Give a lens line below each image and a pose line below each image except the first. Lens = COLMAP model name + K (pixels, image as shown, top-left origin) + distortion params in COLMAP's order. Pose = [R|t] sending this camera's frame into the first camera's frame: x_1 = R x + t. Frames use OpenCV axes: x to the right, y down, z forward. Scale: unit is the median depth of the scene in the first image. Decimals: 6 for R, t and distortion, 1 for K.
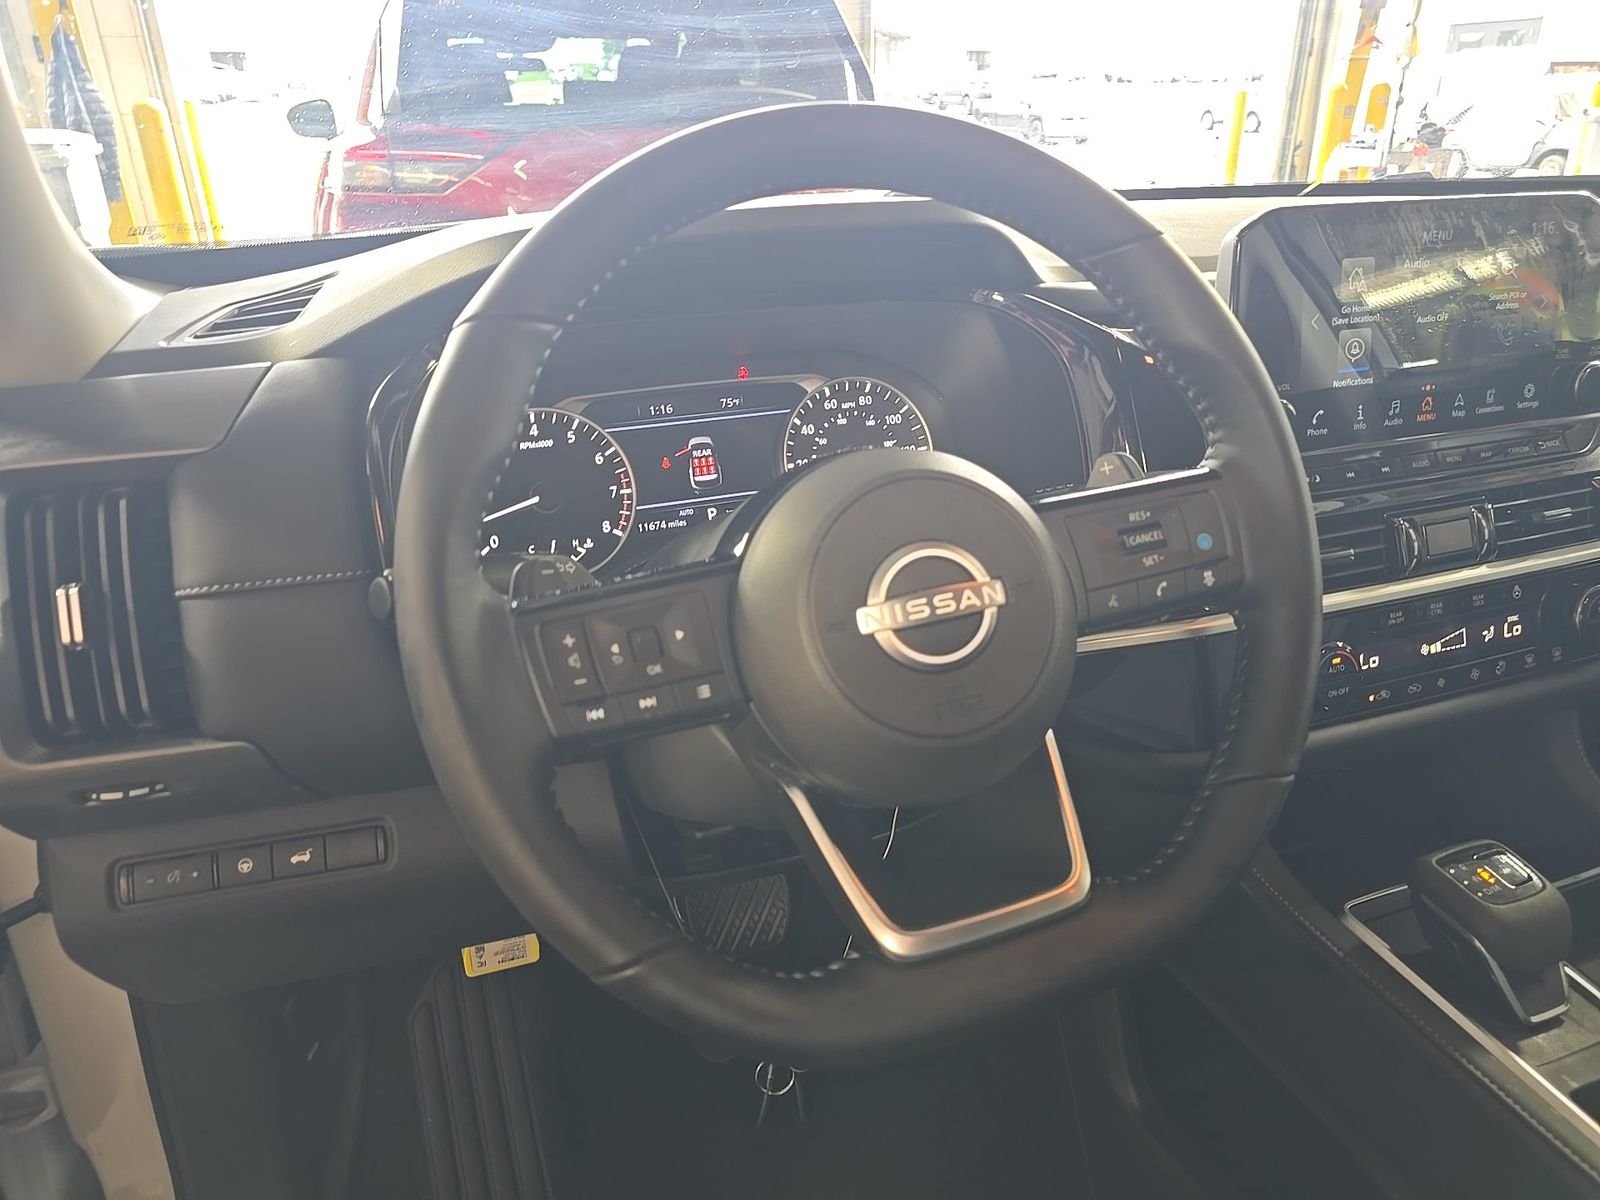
lens RADIAL K [[1073.3, 0, 807.1], [0, 1073.3, 609.5], [0, 0, 1]] dist [0.034531, -0.038017]
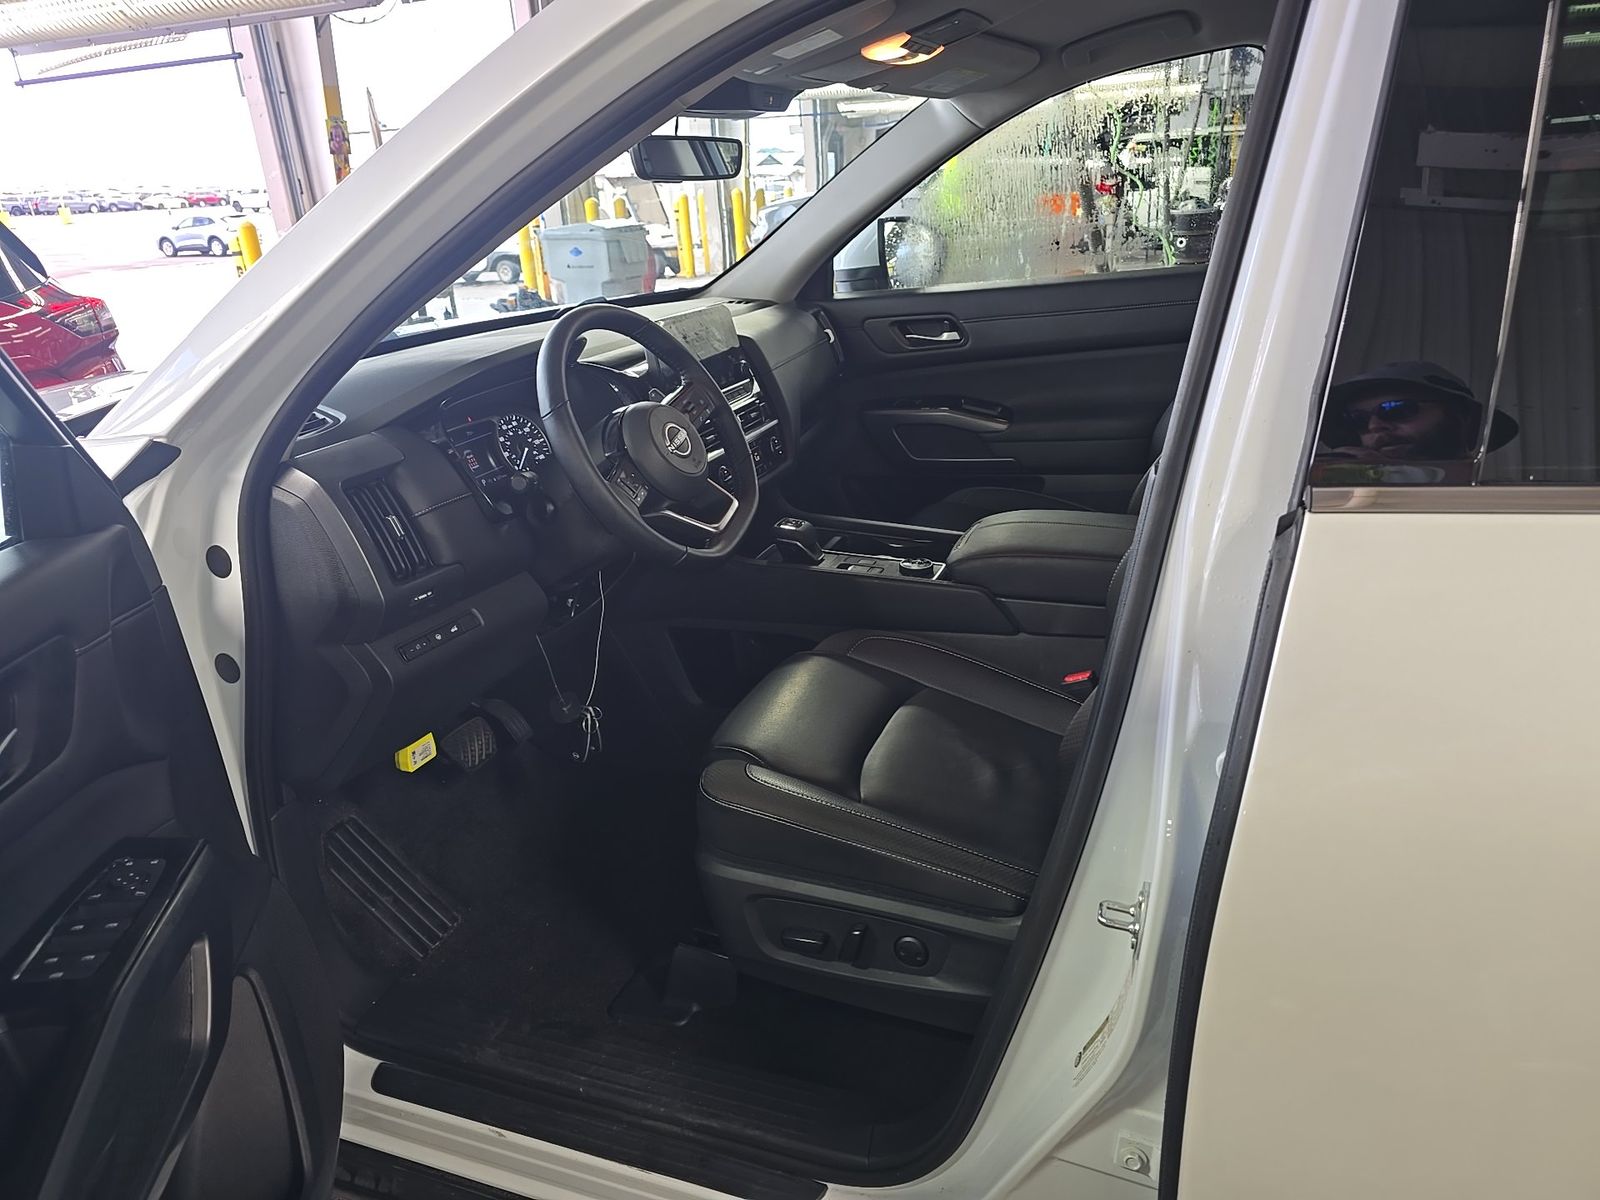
lens RADIAL K [[1073.3, 0, 804.2], [0, 1073.3, 592.4], [0, 0, 1]] dist [0.034531, -0.038017]
pose [[0.659657, -0.289650, 0.693509, -1.263528], [0.362552, 0.930927, 0.043954, 0.263857], [-0.658338, 0.222439, 0.719105, -0.971139]]
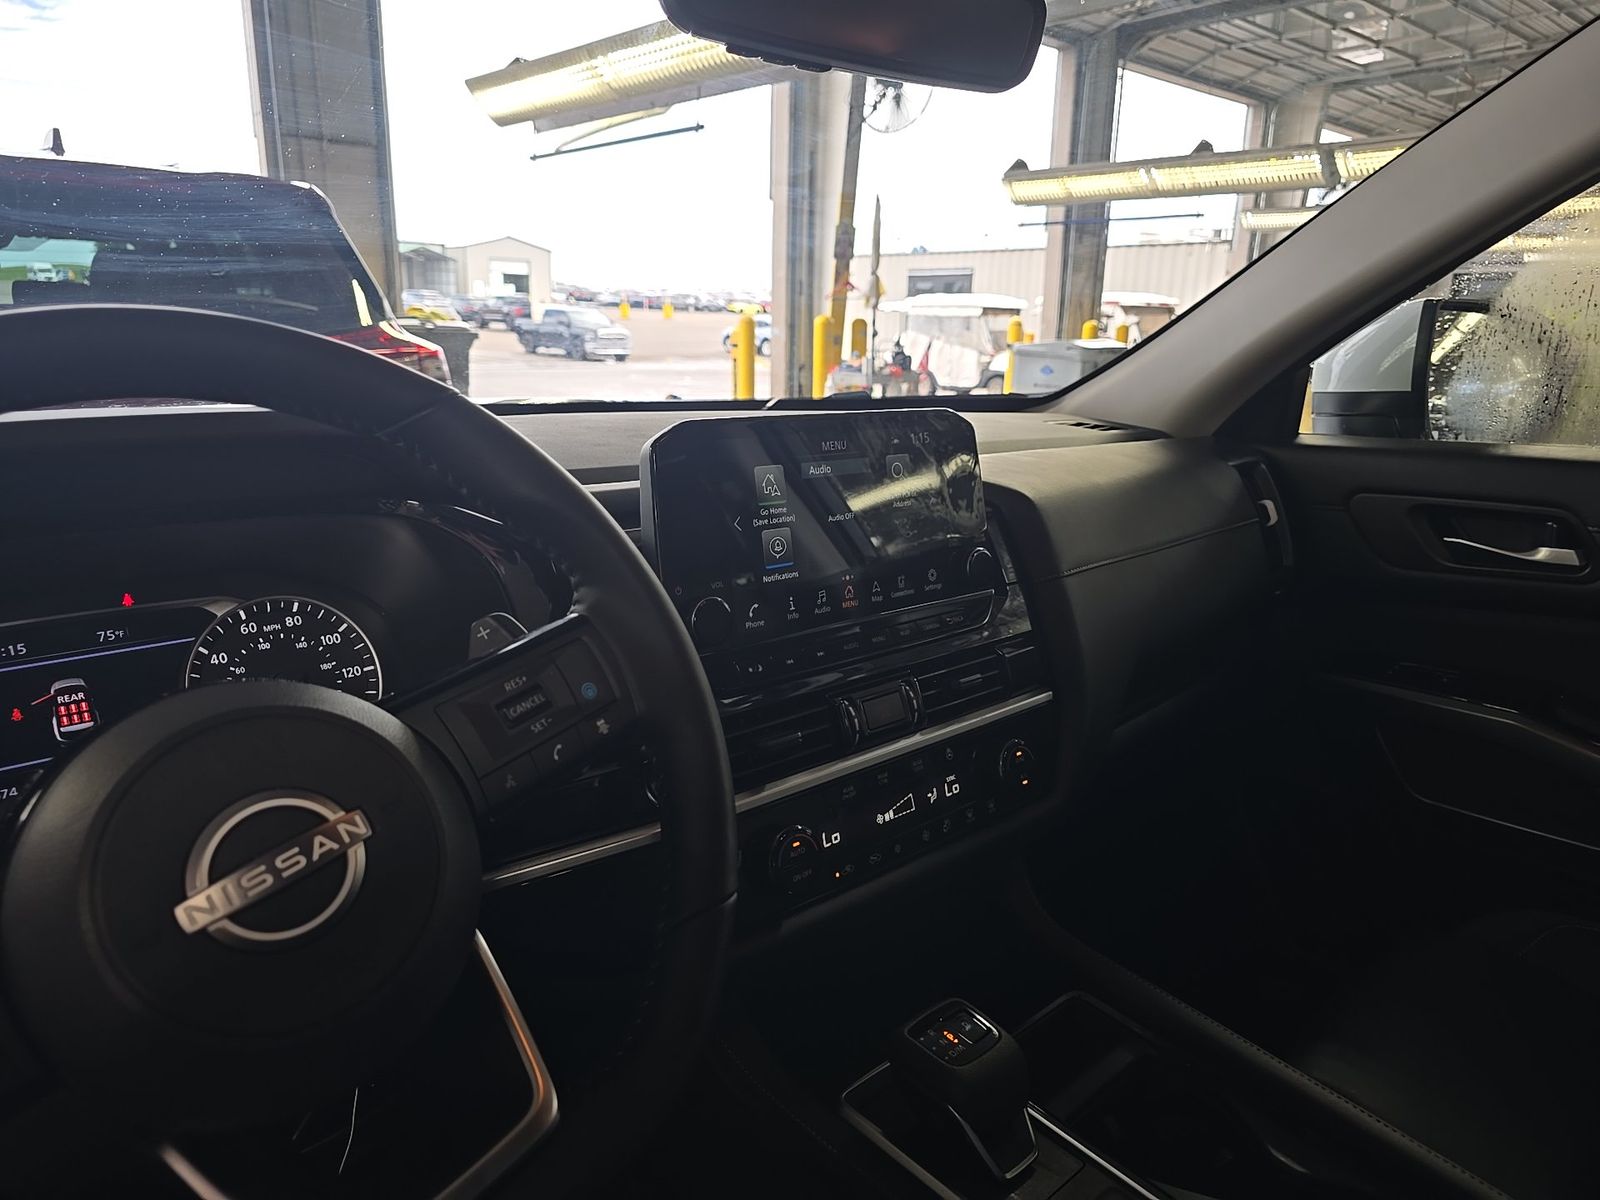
lens RADIAL K [[1073.3, 0, 807.4], [0, 1073.3, 599.9], [0, 0, 1]] dist [0.034531, -0.038017]
pose [[0.922846, -0.060557, 0.380379, 0.114097], [0.130279, 0.978432, -0.160306, -0.012760], [-0.362468, 0.197493, 0.910831, 0.024413]]
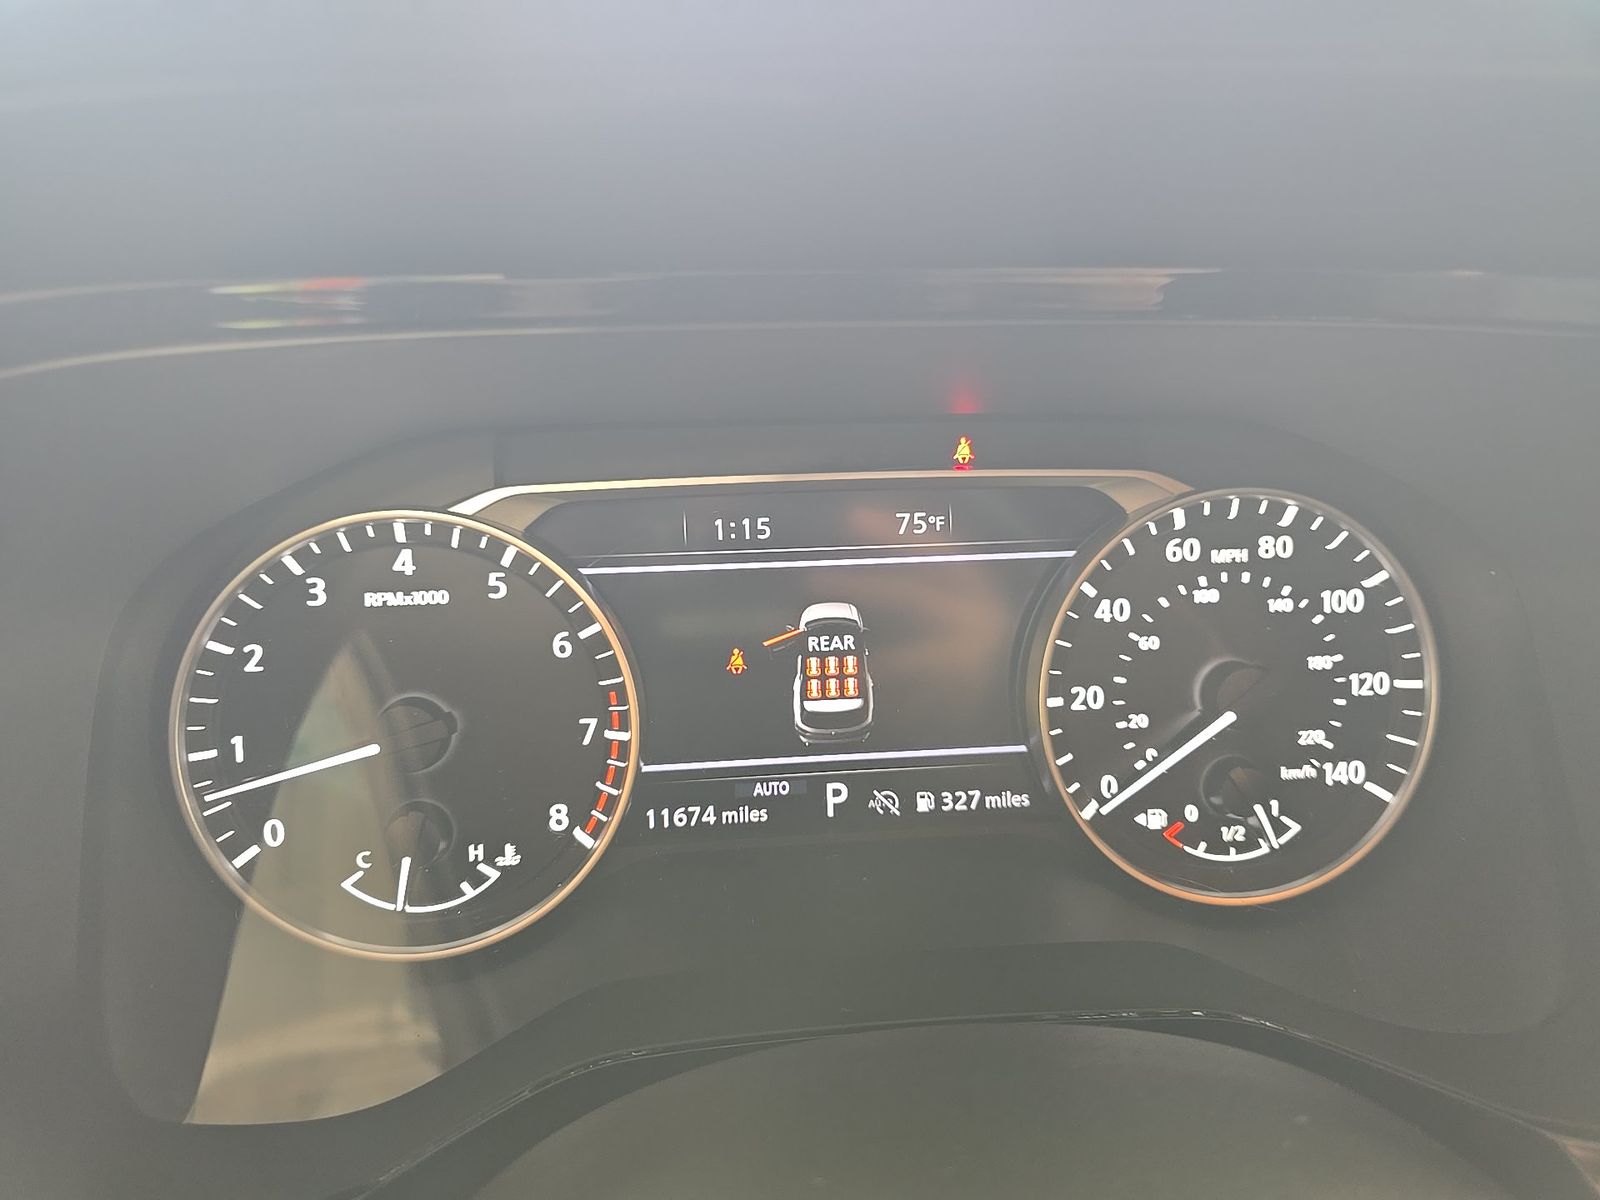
lens RADIAL K [[1073.3, 0, 743.5], [0, 1073.3, 596.7], [0, 0, 1]] dist [0.034531, -0.038017]
pose [[0.964368, 0.132054, -0.229250, -0.040705], [-0.130465, 0.991206, 0.022142, -0.169565], [0.230158, 0.008556, 0.973116, 0.612930]]
